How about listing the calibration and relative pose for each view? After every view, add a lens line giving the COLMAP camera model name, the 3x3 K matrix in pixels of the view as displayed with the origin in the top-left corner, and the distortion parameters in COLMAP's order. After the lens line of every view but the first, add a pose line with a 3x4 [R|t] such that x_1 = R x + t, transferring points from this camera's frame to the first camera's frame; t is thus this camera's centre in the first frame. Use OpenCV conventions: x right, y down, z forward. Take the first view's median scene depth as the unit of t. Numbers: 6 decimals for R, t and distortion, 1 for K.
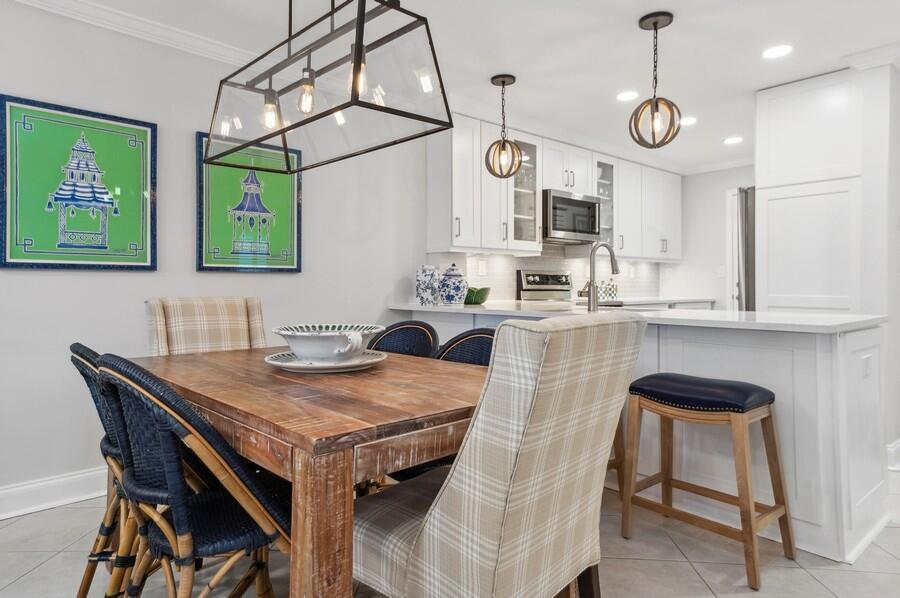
lens RADIAL K [[557.7, 0, 445.5], [0, 557.7, 278.9], [0, 0, 1]] dist [0.061082, 0.003934]
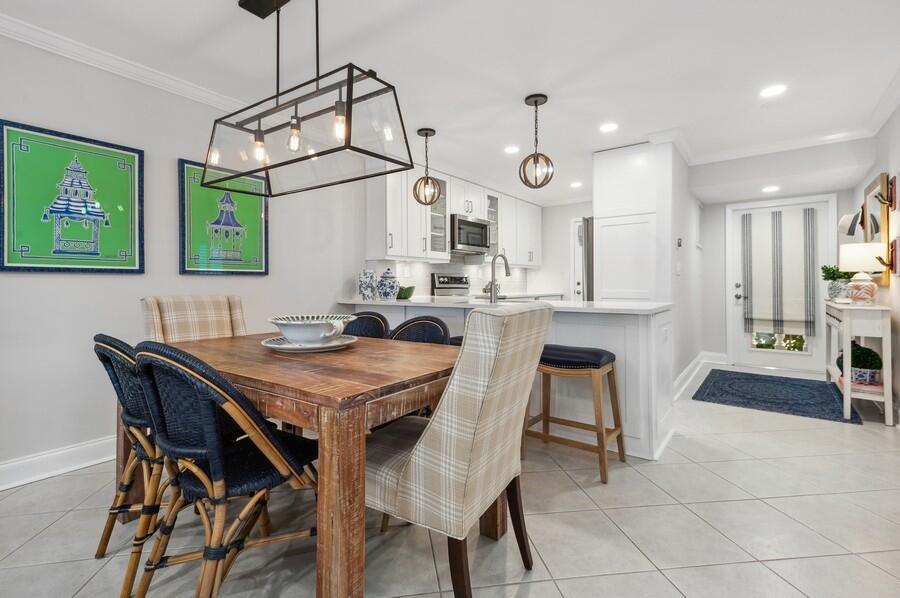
lens RADIAL K [[423.5, 0, 444.8], [0, 423.5, 284.2], [0, 0, 1]] dist [0.039910, -0.000685]
pose [[0.981210, -0.004647, 0.192886, -0.064278], [0.002750, 0.999945, 0.010100, 0.000413], [-0.192922, -0.009380, 0.981169, -0.016503]]
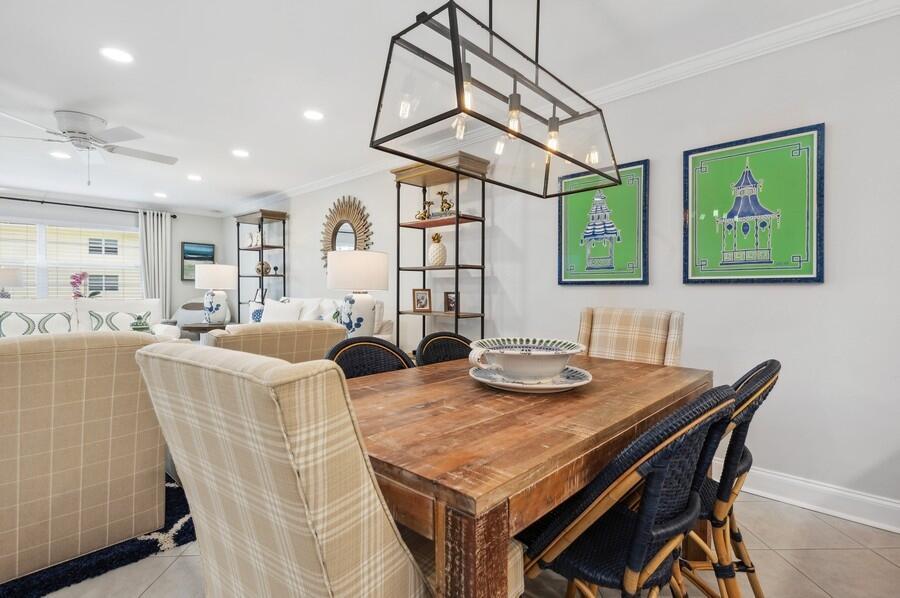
lens RADIAL K [[436.6, 0, 462.5], [0, 436.6, 295.4], [0, 0, 1]] dist [0.014519, -0.000078]
pose [[0.074772, 0.013498, -0.997109, 0.367950], [0.008368, 0.999865, 0.014162, -0.007649], [0.997166, -0.009403, 0.074649, 0.552381]]
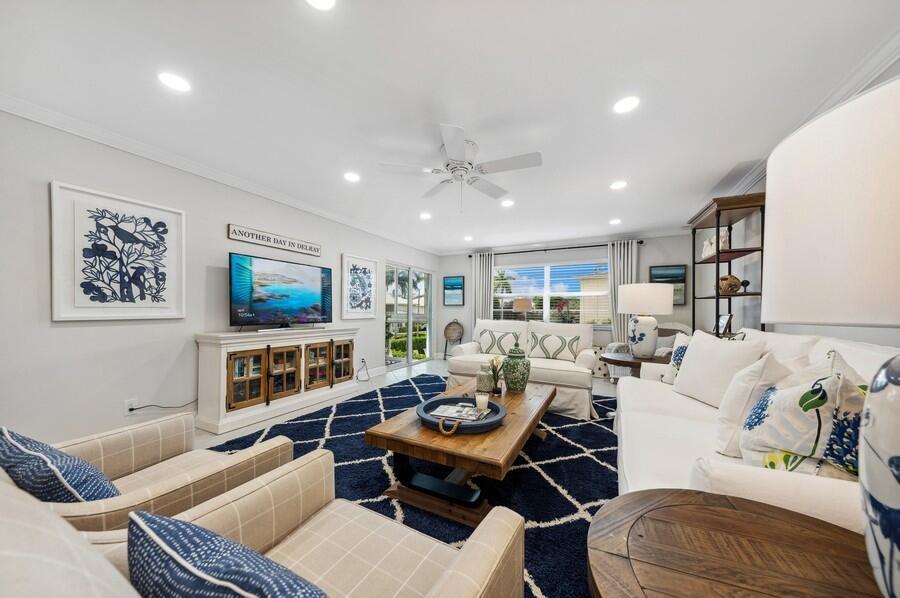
lens RADIAL K [[313.4, 0, 438.2], [0, 313.4, 312.2], [0, 0, 1]] dist [0.008395, -0.000024]
pose [[-0.943808, -0.005521, -0.330449, -0.519988], [-0.003401, 0.999970, -0.006994, -0.013627], [0.330478, -0.005477, -0.943798, 0.439827]]
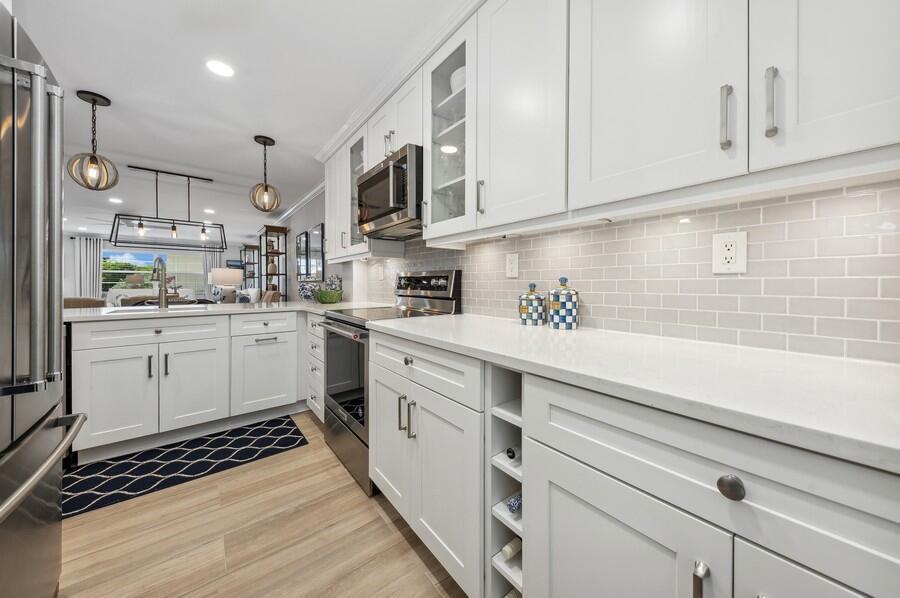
lens RADIAL K [[324.3, 0, 453.4], [0, 324.3, 283.7], [0, 0, 1]] dist [0.013183, 0.000031]
pose [[-0.084285, 0.003126, -0.996437, 1.086336], [0.015299, 0.999881, 0.001843, 0.003441], [0.996324, -0.015089, -0.084323, 1.903315]]
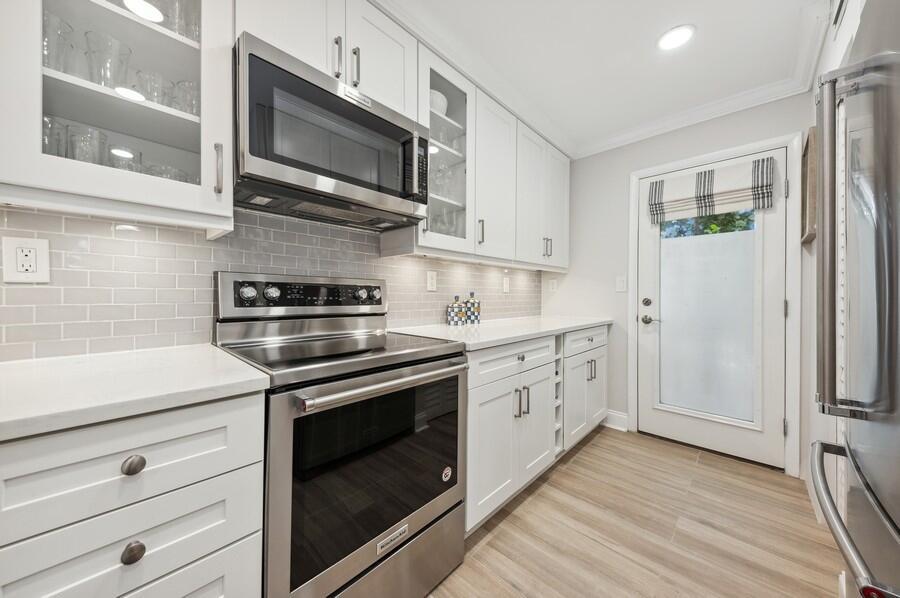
lens RADIAL K [[320.0, 0, 444.8], [0, 320.0, 295.6], [0, 0, 1]] dist [0.000740, 0.000032]
pose [[0.996945, 0.005164, 0.077932, 0.474609], [-0.006199, 0.999896, 0.013048, -0.003424], [-0.077857, -0.013491, 0.996873, 1.267742]]
